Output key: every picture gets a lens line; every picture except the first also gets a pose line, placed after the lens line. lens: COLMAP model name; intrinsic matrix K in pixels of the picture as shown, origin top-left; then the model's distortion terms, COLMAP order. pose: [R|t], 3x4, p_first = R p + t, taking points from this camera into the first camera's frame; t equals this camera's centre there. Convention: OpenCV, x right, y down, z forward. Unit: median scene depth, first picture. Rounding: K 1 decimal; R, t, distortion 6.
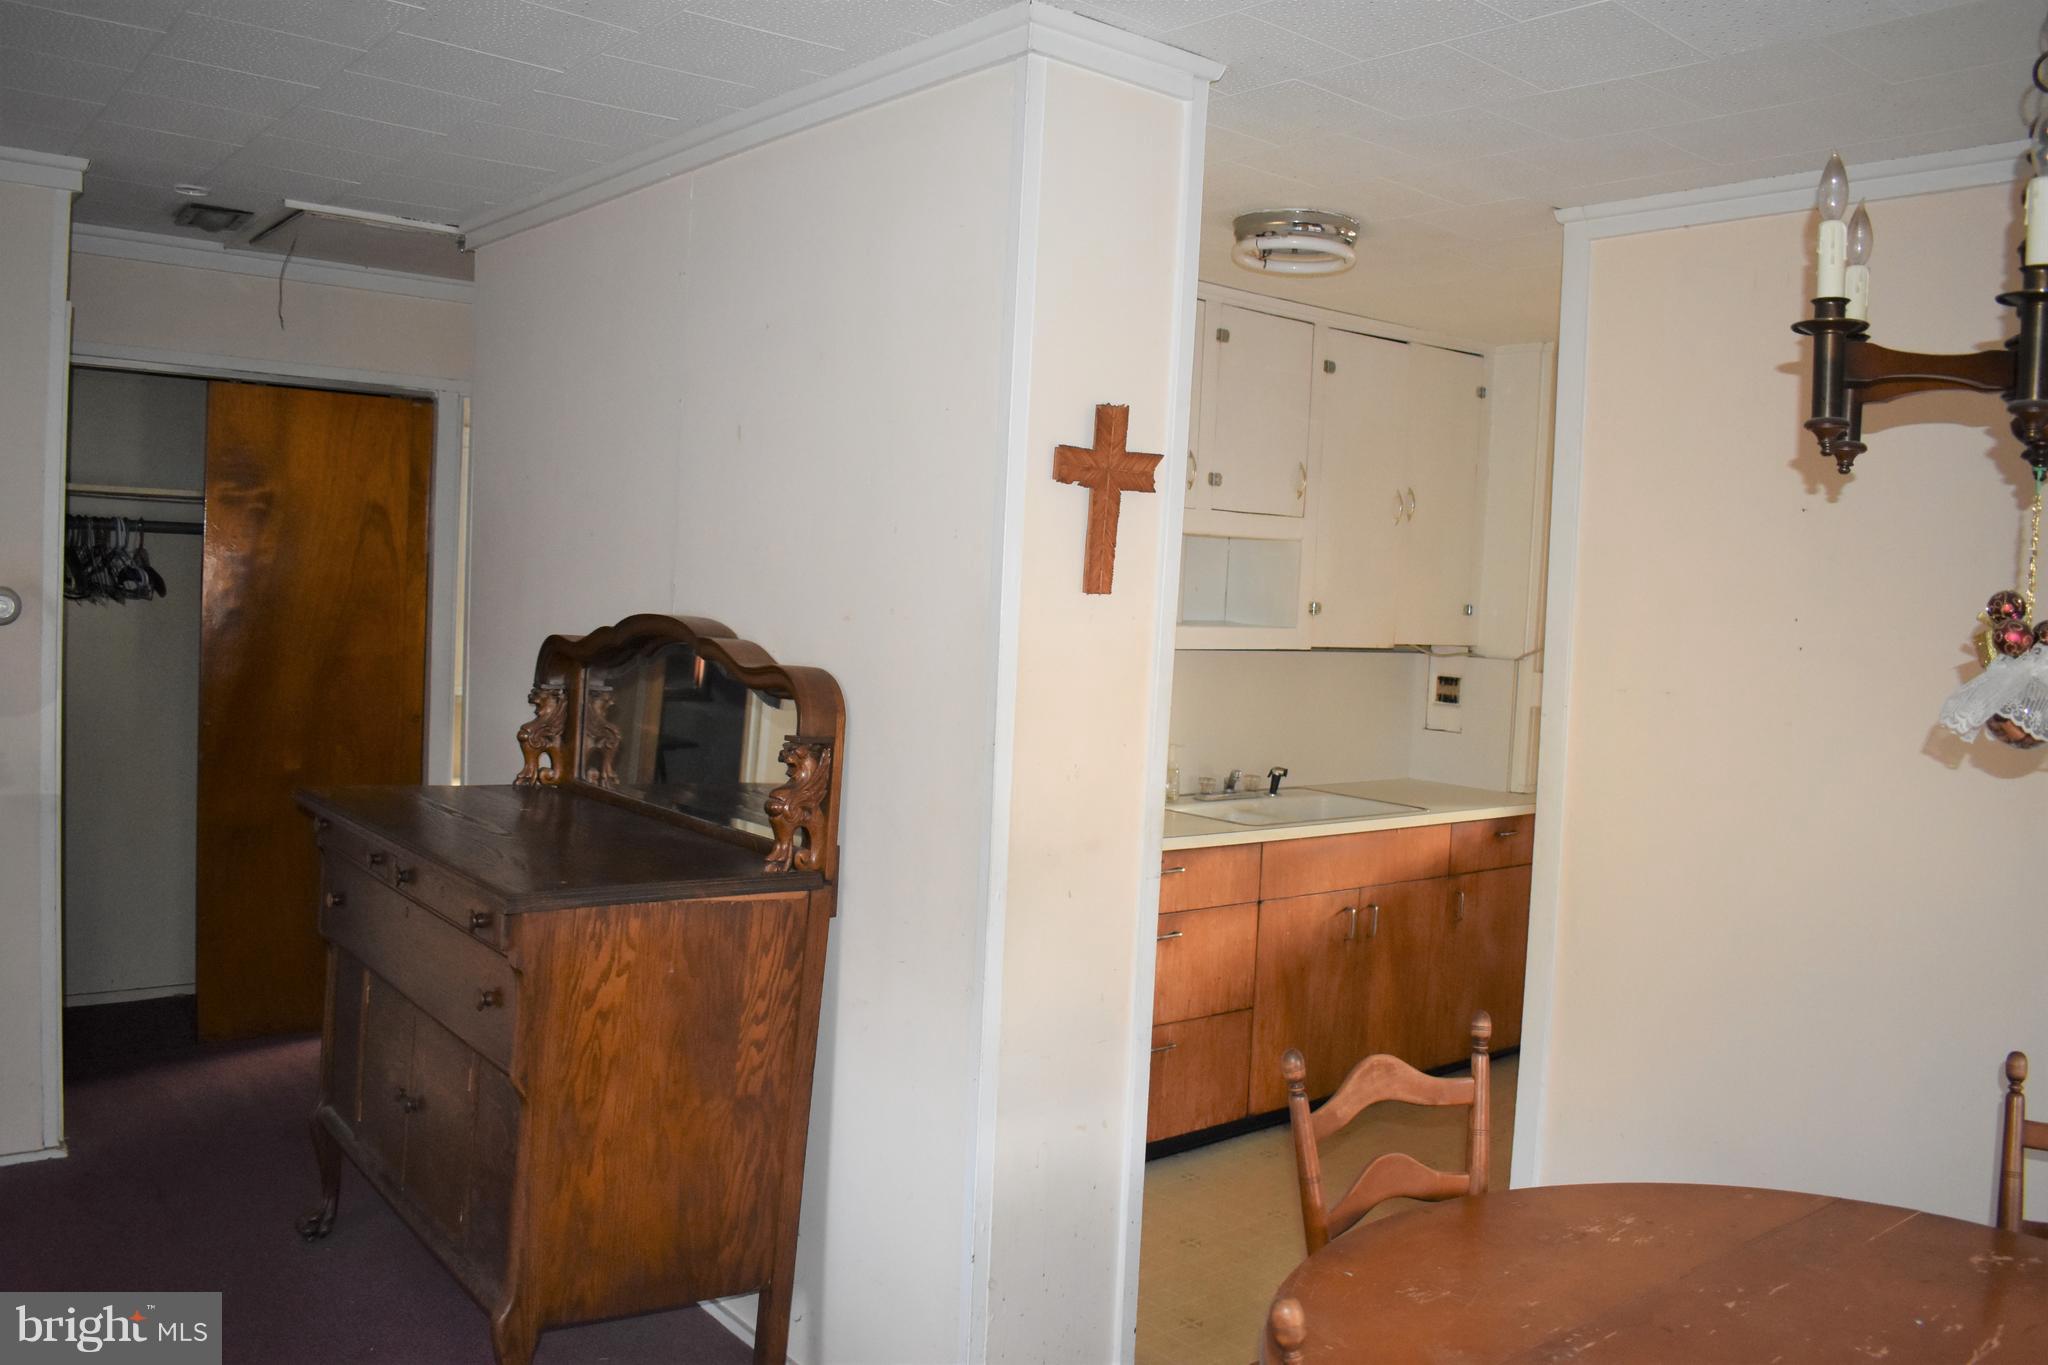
lens RADIAL K [[1614.5, 0, 1036.7], [0, 1614.5, 676.4], [0, 0, 1]] dist [-0.091707, 0.004925]
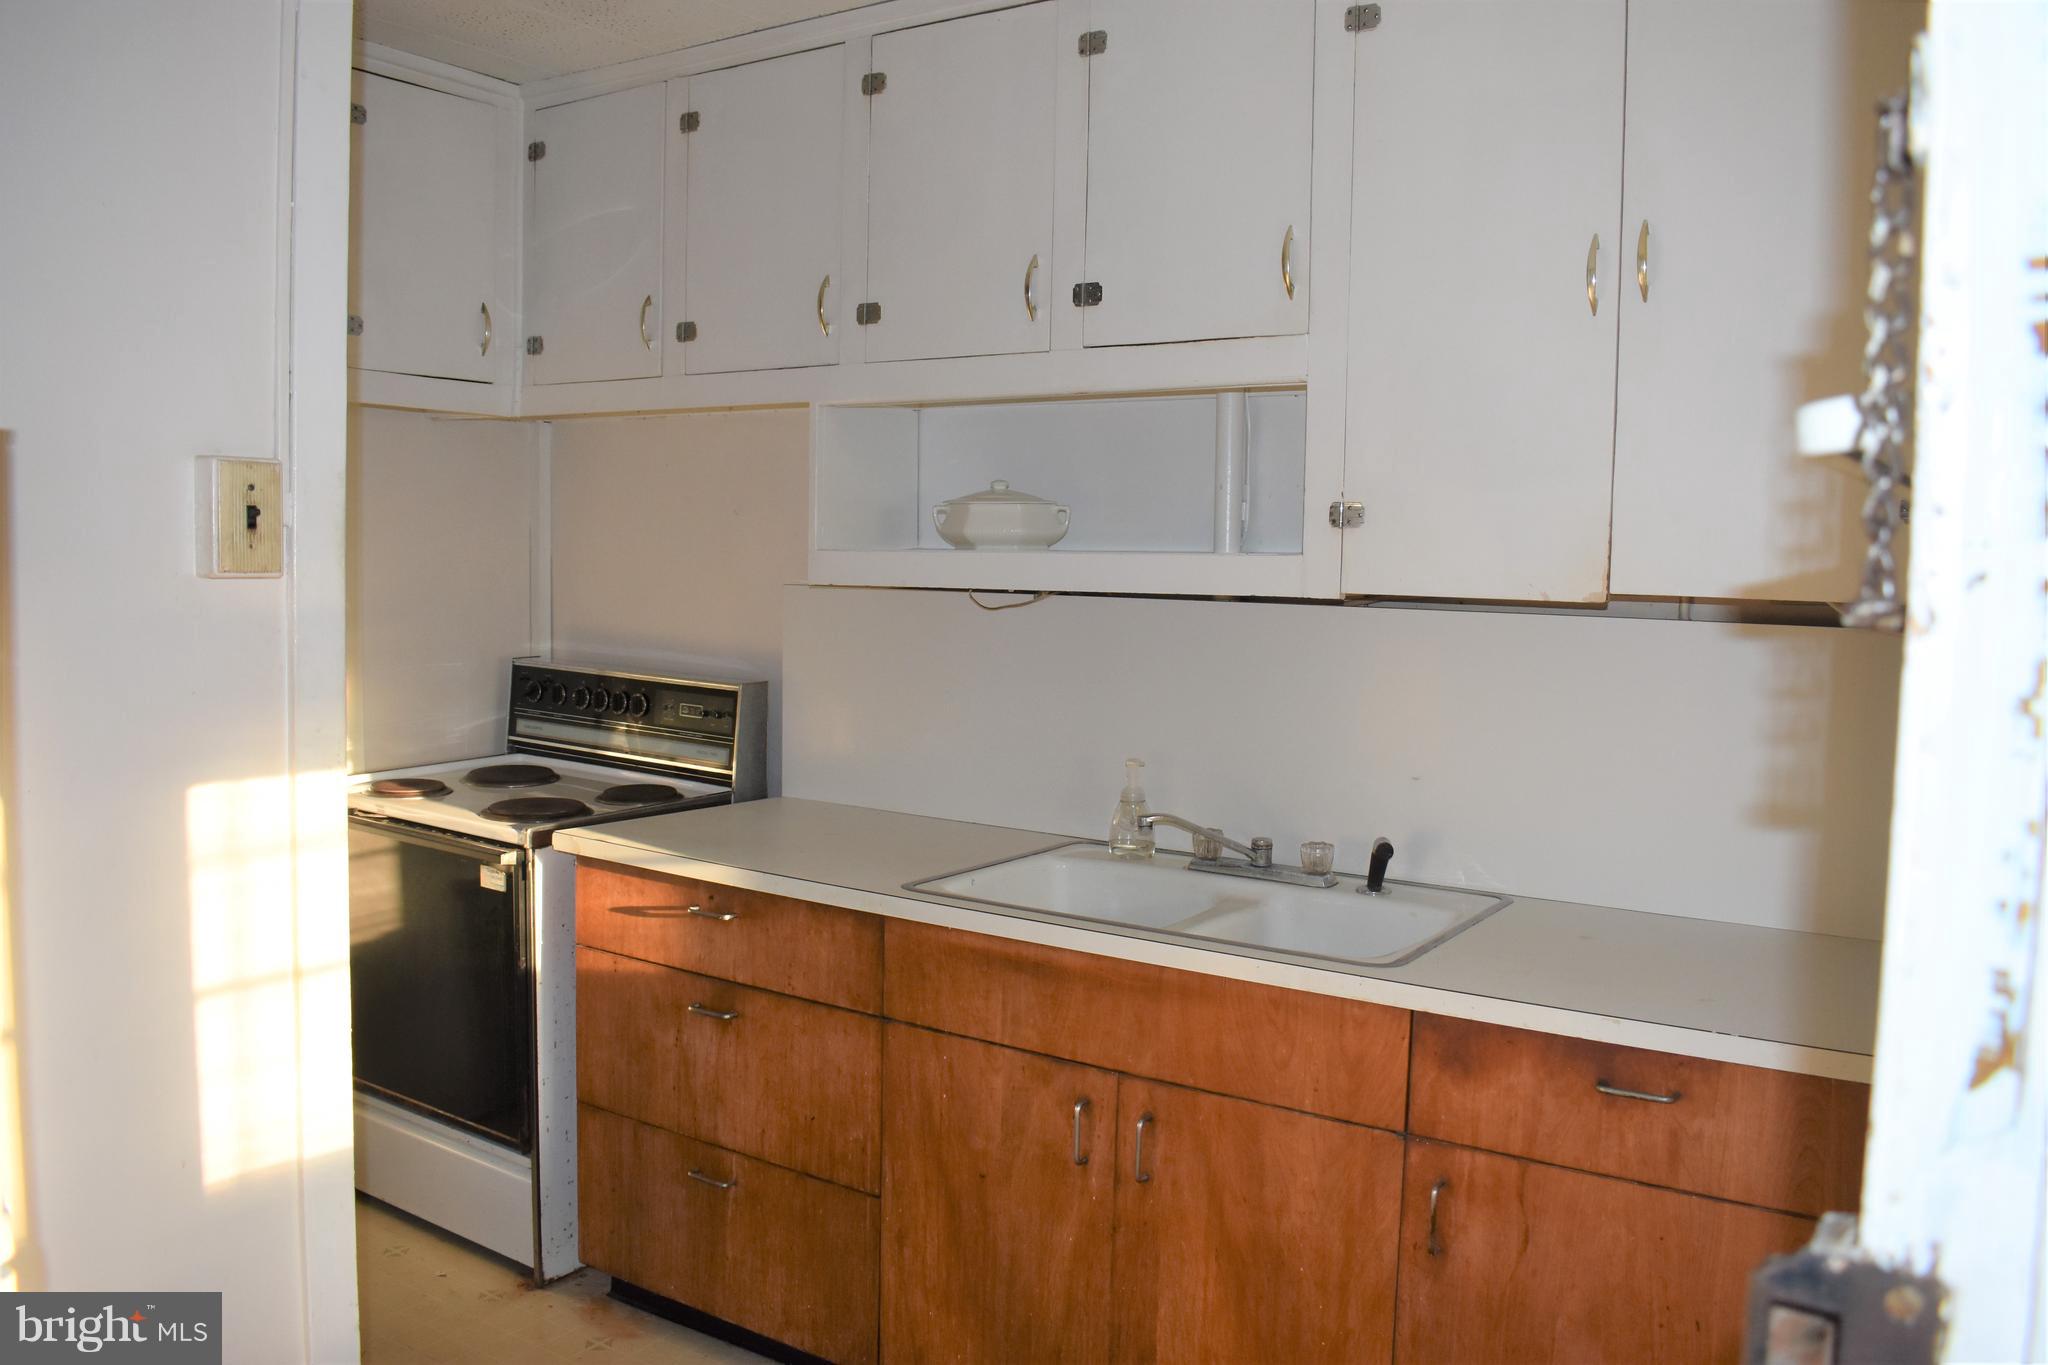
lens RADIAL K [[1614.5, 0, 1036.7], [0, 1614.5, 676.4], [0, 0, 1]] dist [-0.091707, 0.004925]
pose [[0.247296, 0.016387, -0.968801, 0.687777], [-0.046609, 0.998901, 0.004999, 0.009725], [0.967818, 0.043919, 0.247788, 0.870598]]
